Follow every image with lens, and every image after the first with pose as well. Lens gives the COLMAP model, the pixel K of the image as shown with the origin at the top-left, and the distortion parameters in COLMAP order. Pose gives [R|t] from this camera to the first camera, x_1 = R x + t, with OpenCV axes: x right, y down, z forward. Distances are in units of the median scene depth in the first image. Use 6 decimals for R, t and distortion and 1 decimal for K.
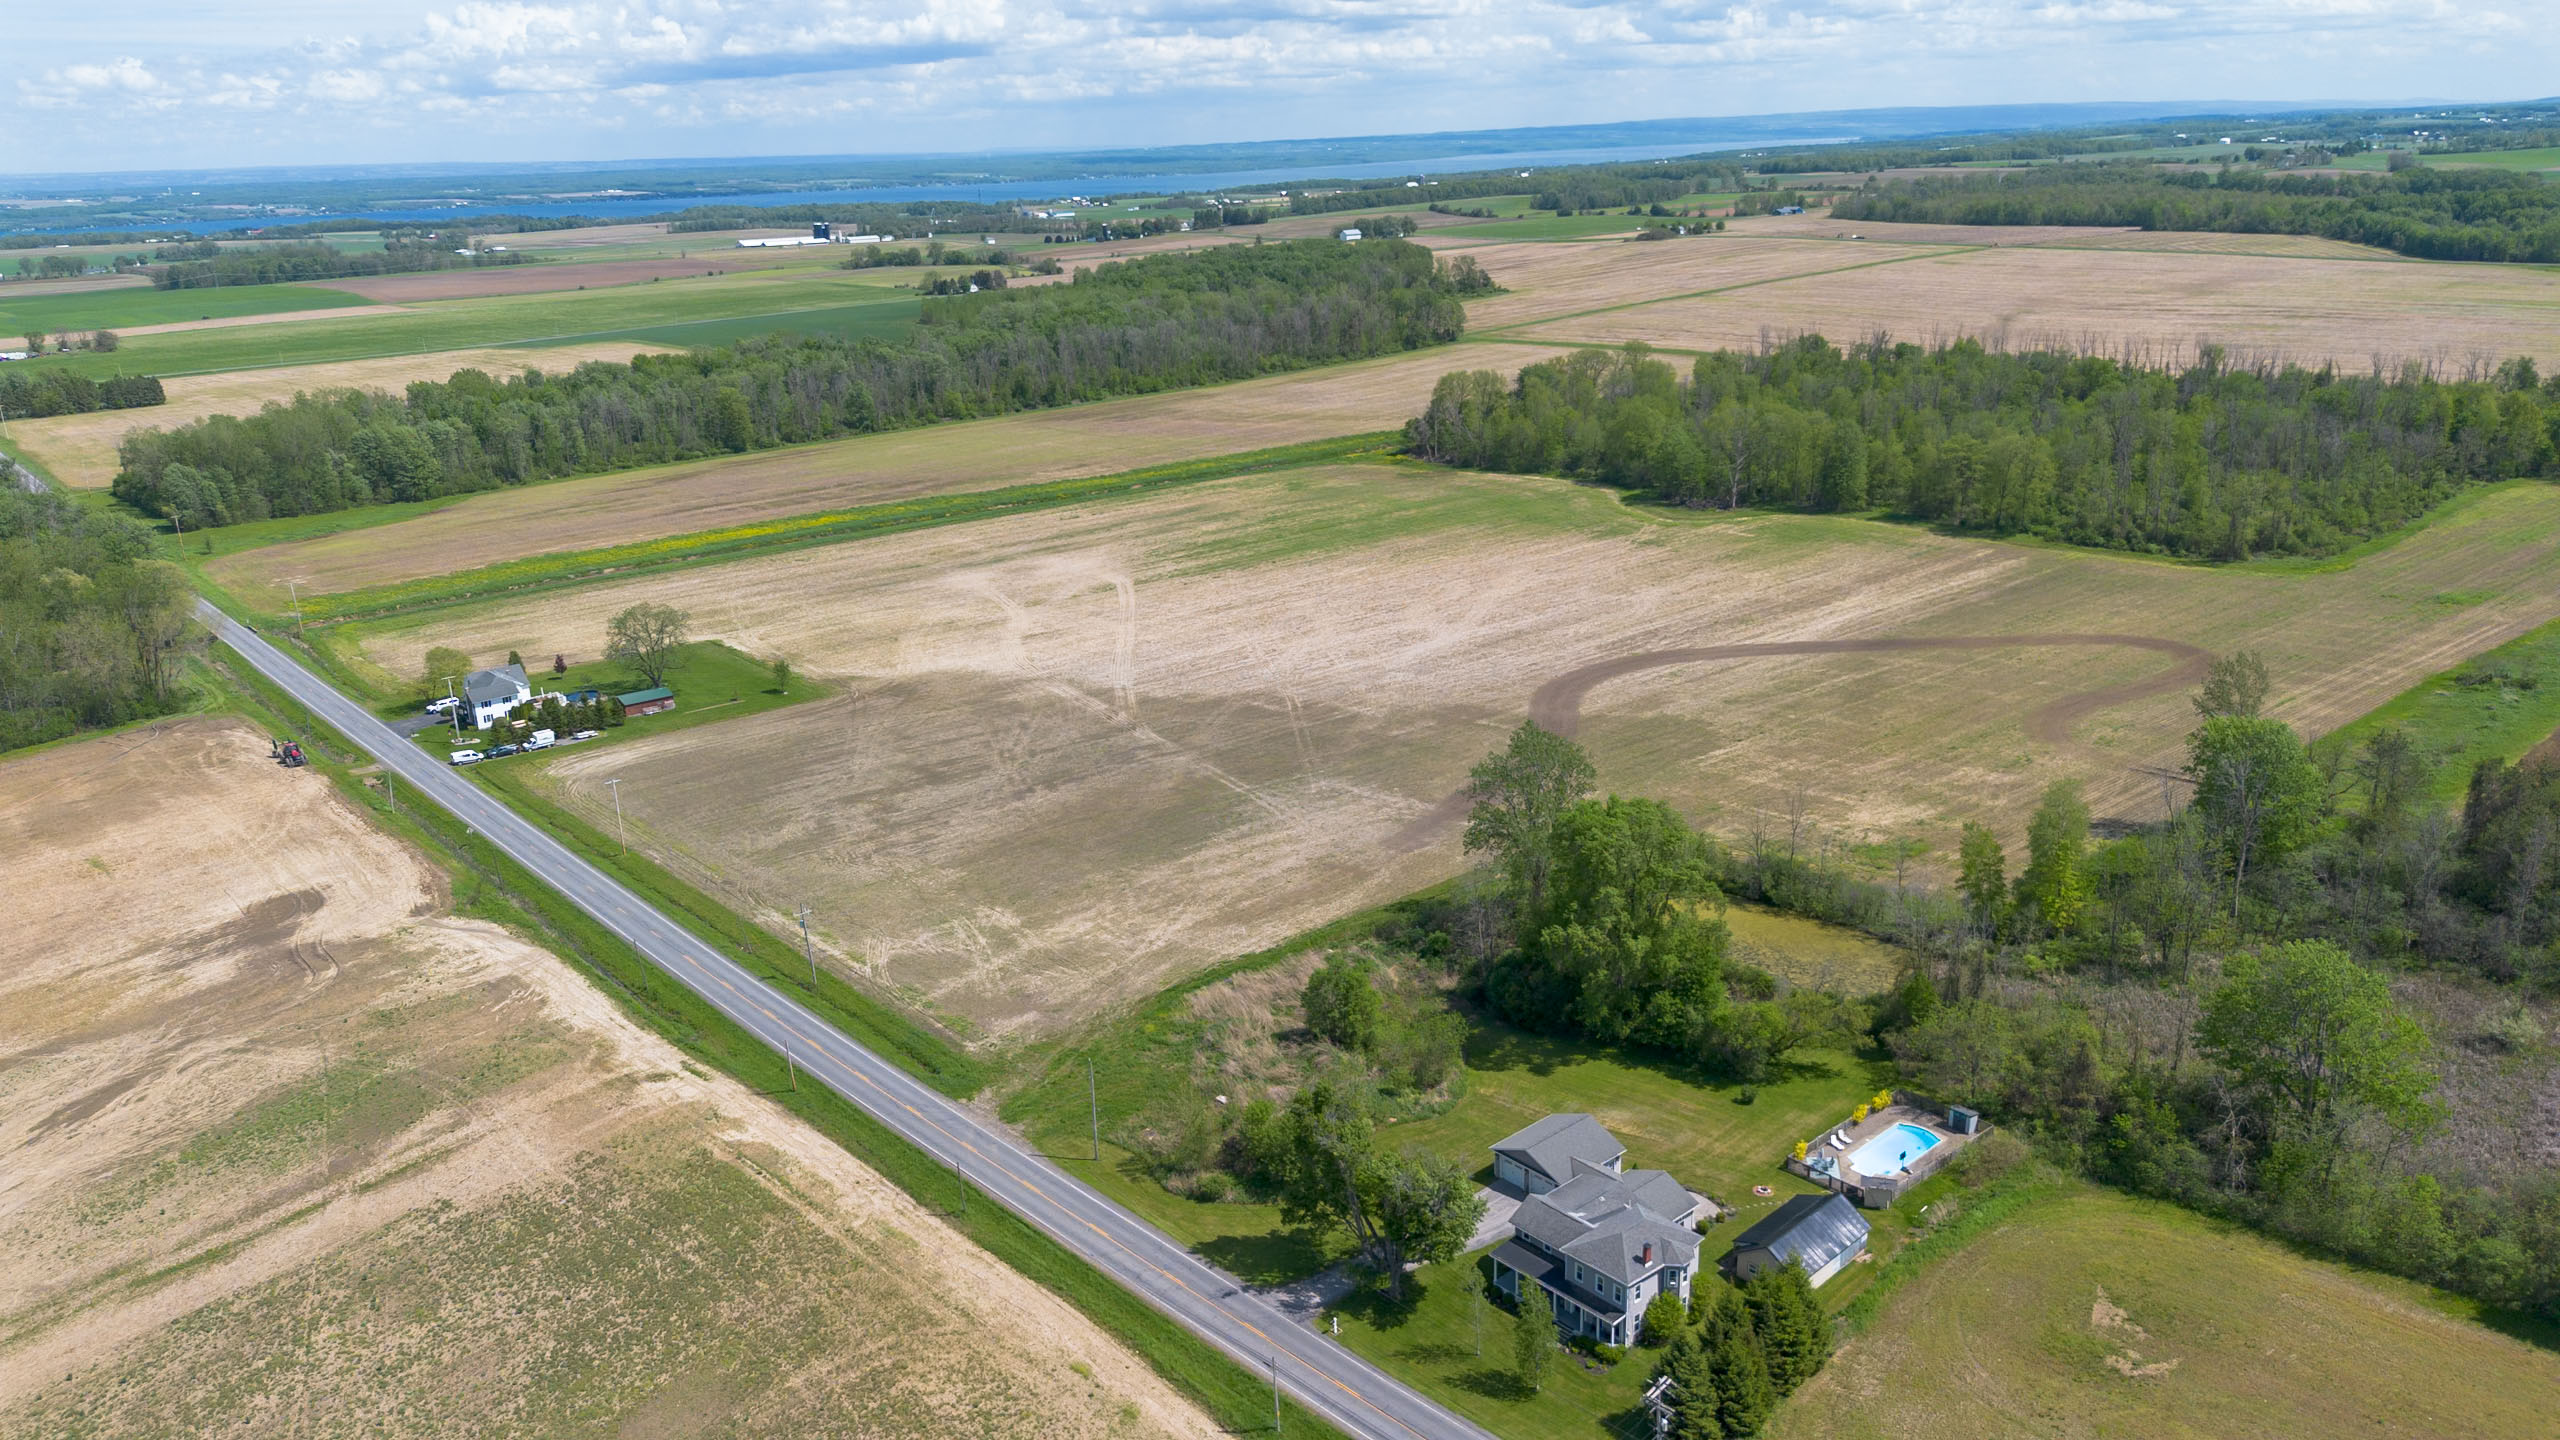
lens RADIAL K [[1808.3, 0, 1269.0], [0, 1808.3, 711.9], [0, 0, 1]] dist [0.126153, -0.212776]
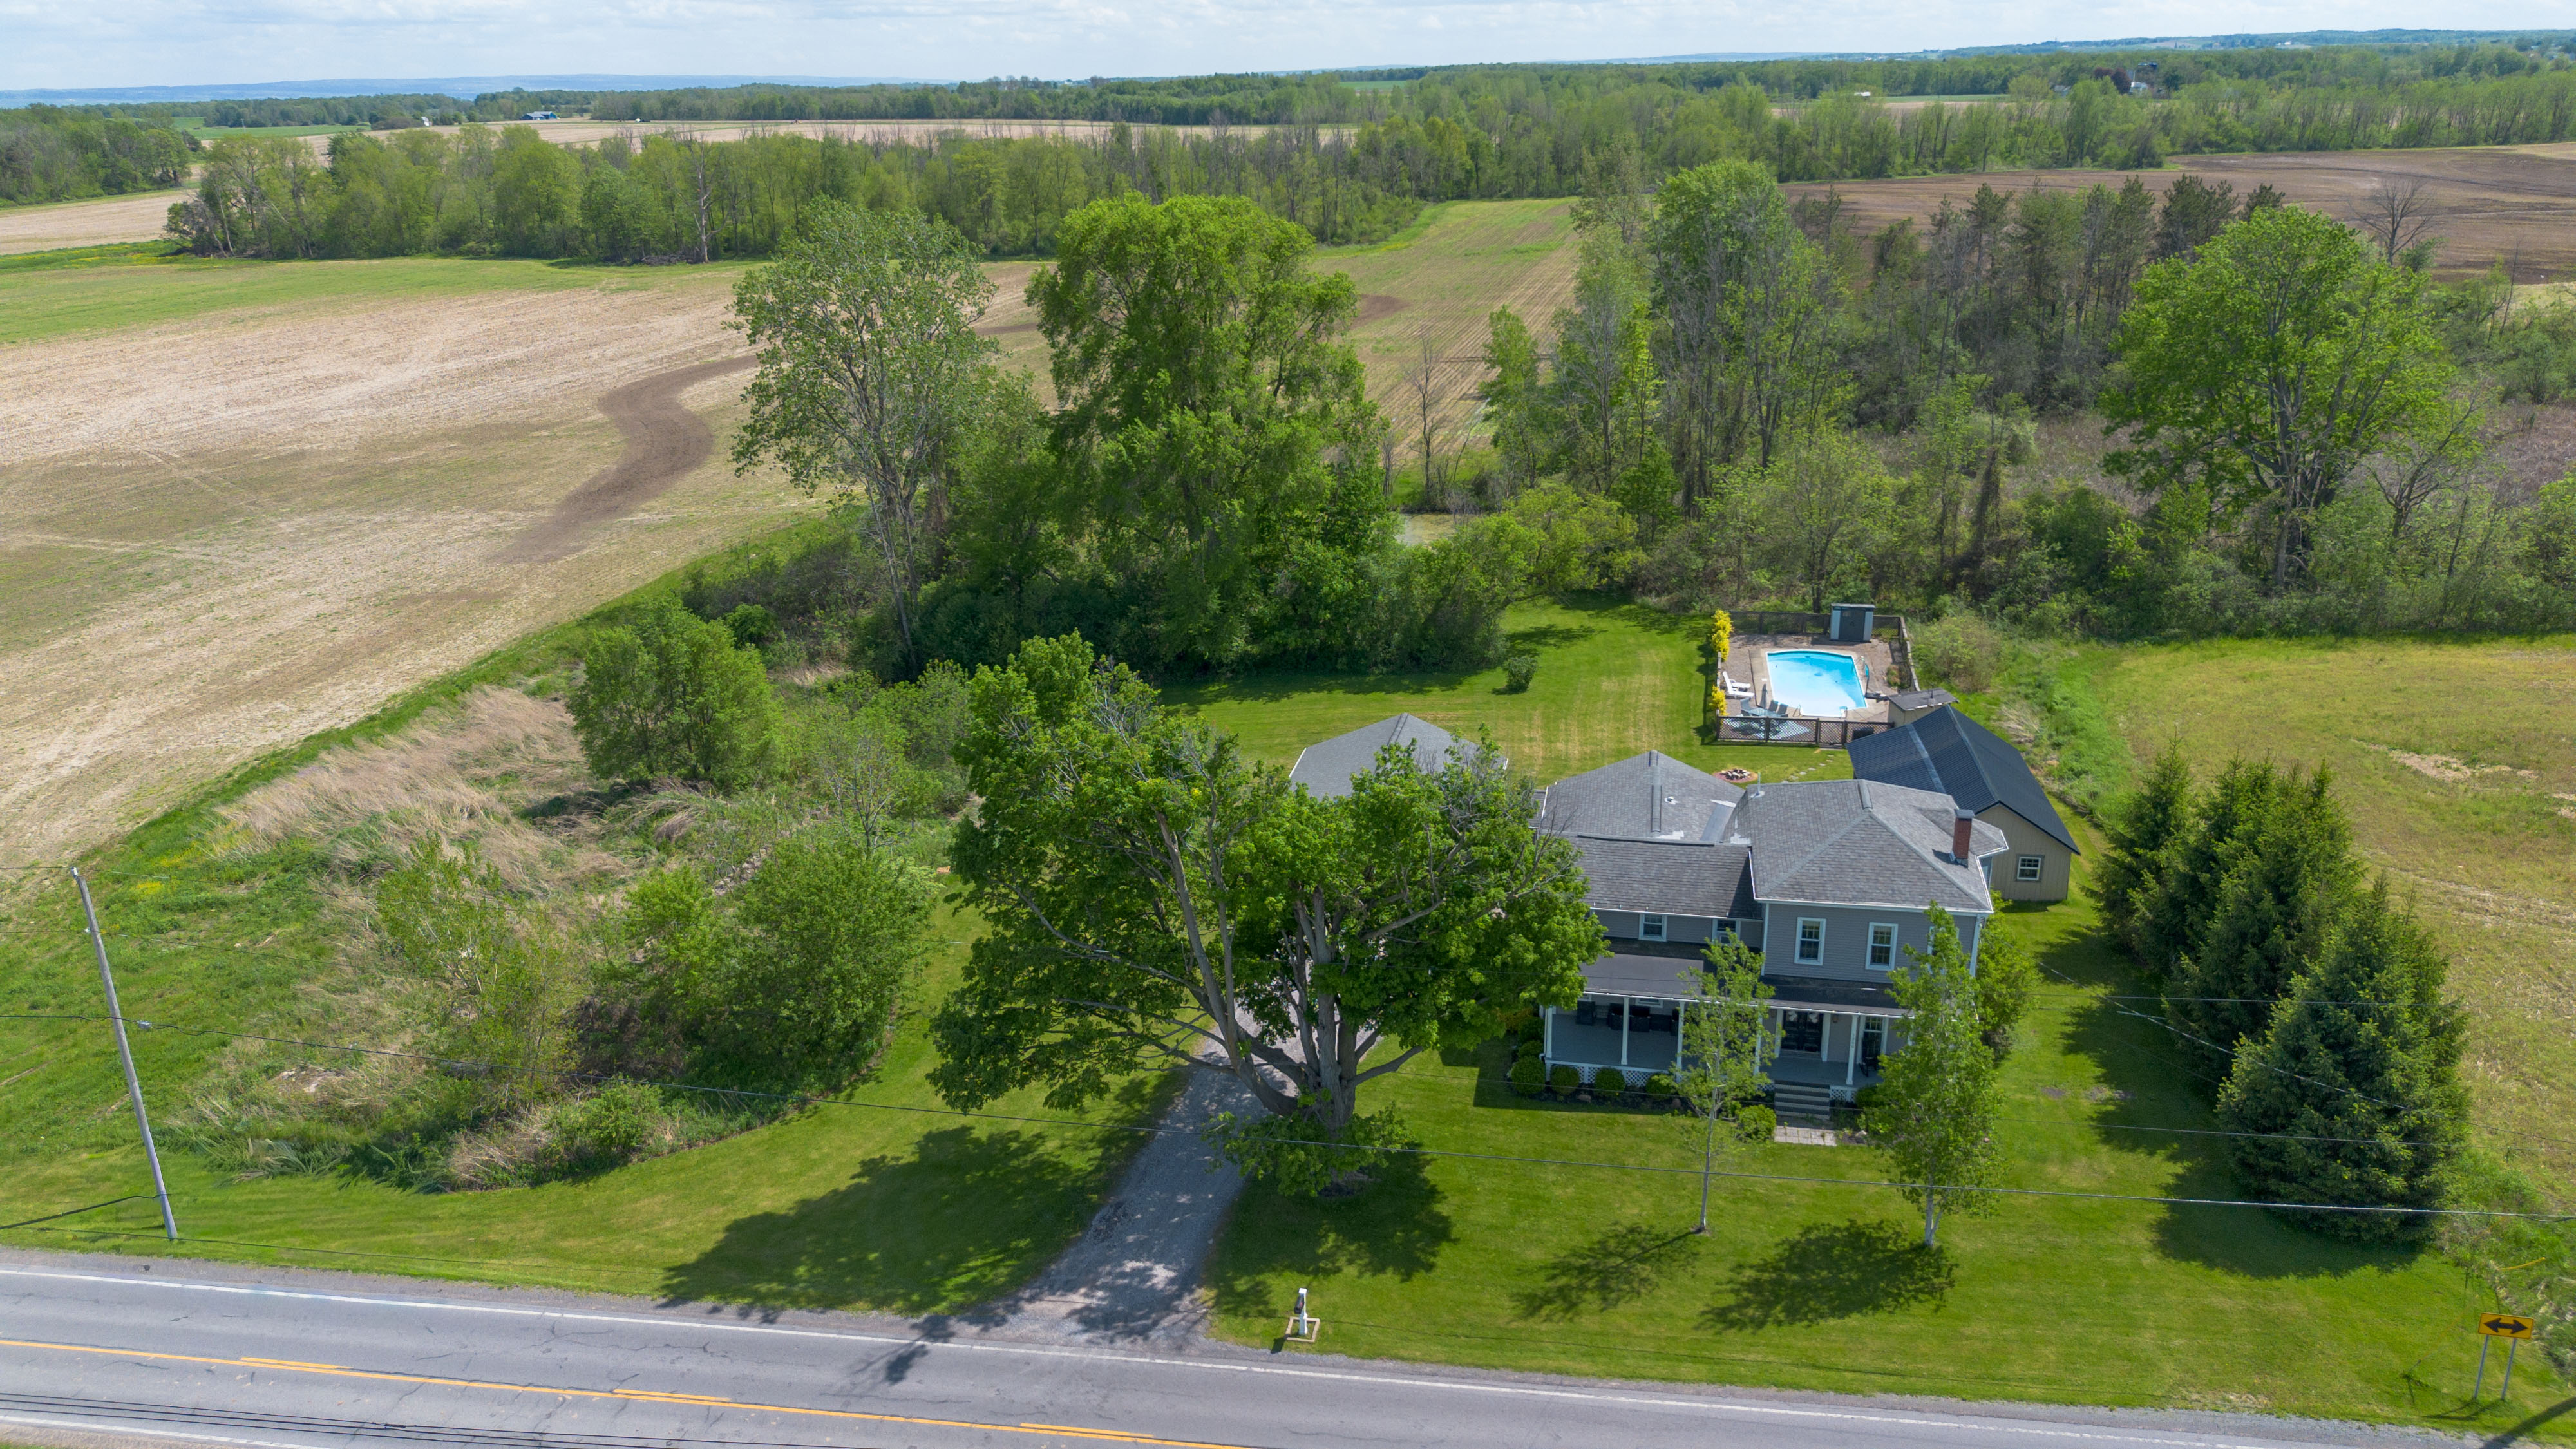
lens RADIAL K [[1836.1, 0, 1279.4], [0, 1836.1, 722.1], [0, 0, 1]] dist [0.069463, -0.072857]
pose [[0.793871, -0.182521, 0.580047, -0.102773], [0.174881, 0.982120, 0.069692, 0.160146], [-0.582396, 0.046113, 0.811596, 0.557888]]
